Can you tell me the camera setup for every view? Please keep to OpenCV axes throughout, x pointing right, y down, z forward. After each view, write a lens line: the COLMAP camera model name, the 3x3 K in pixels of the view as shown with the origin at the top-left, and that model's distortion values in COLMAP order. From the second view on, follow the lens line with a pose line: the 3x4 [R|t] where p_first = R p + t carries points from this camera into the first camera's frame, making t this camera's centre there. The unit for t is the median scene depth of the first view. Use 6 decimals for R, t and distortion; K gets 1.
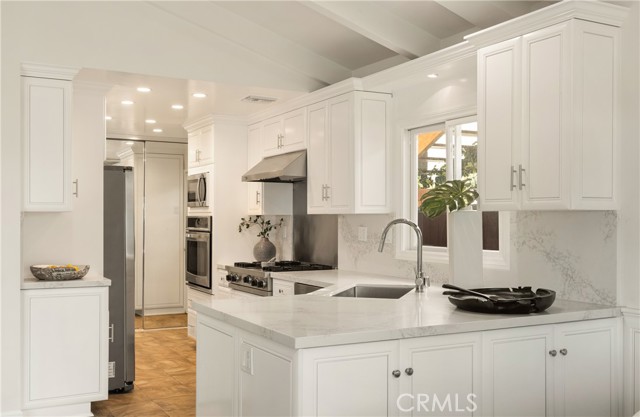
lens RADIAL K [[663.7, 0, 317.5], [0, 663.7, 213.2], [0, 0, 1]] dist [-0.023267, 0.000000]
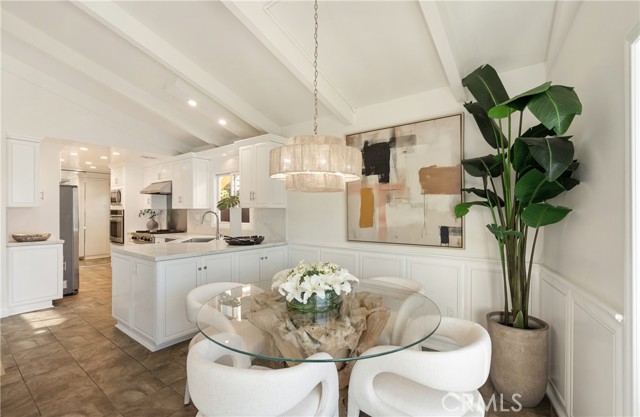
lens RADIAL K [[289.7, 0, 319.3], [0, 289.7, 210.7], [0, 0, 1]] dist [-0.005075, 0.000219]
pose [[0.911789, 0.000510, 0.410659, 0.038969], [-0.004282, 0.999957, 0.008266, -0.002273], [-0.410636, -0.009295, 0.911752, -0.132347]]
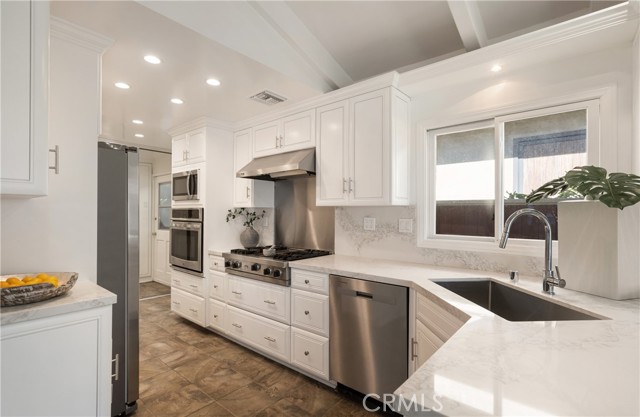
lens RADIAL K [[308.2, 0, 322.0], [0, 308.2, 210.2], [0, 0, 1]] dist [-0.004451, -0.000874]
pose [[0.931434, 0.005297, 0.363872, -0.197771], [-0.006000, 0.999982, 0.000802, 0.007912], [-0.363861, -0.002930, 0.931449, 0.535997]]
